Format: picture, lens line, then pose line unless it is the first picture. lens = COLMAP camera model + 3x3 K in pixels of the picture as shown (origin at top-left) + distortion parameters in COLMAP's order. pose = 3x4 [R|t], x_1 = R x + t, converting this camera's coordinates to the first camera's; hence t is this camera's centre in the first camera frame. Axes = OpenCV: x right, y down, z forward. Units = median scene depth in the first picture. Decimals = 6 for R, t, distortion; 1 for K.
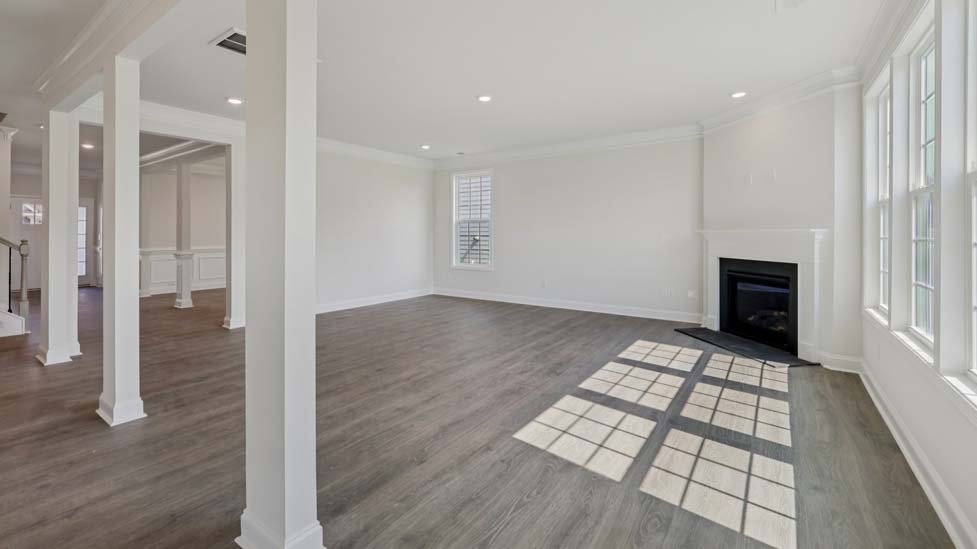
lens RADIAL K [[408.6, 0, 486.1], [0, 408.6, 235.9], [0, 0, 1]] dist [-0.023142, -0.000054]
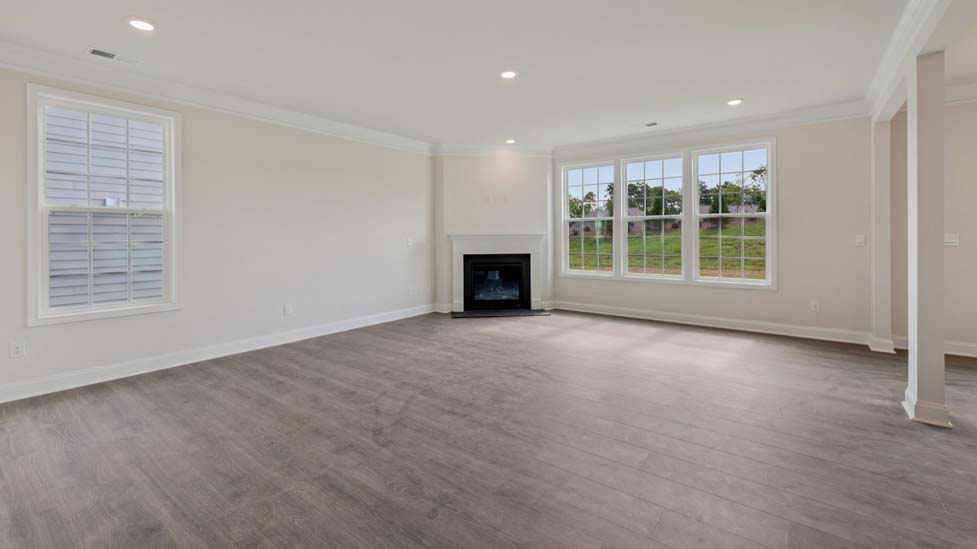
lens RADIAL K [[408.6, 0, 486.1], [0, 408.6, 235.9], [0, 0, 1]] dist [-0.023142, -0.000054]
pose [[0.032923, -0.001856, 0.999456, -0.747323], [0.009345, 0.999955, 0.001550, -0.007704], [-0.999414, 0.009289, 0.032939, 0.906859]]
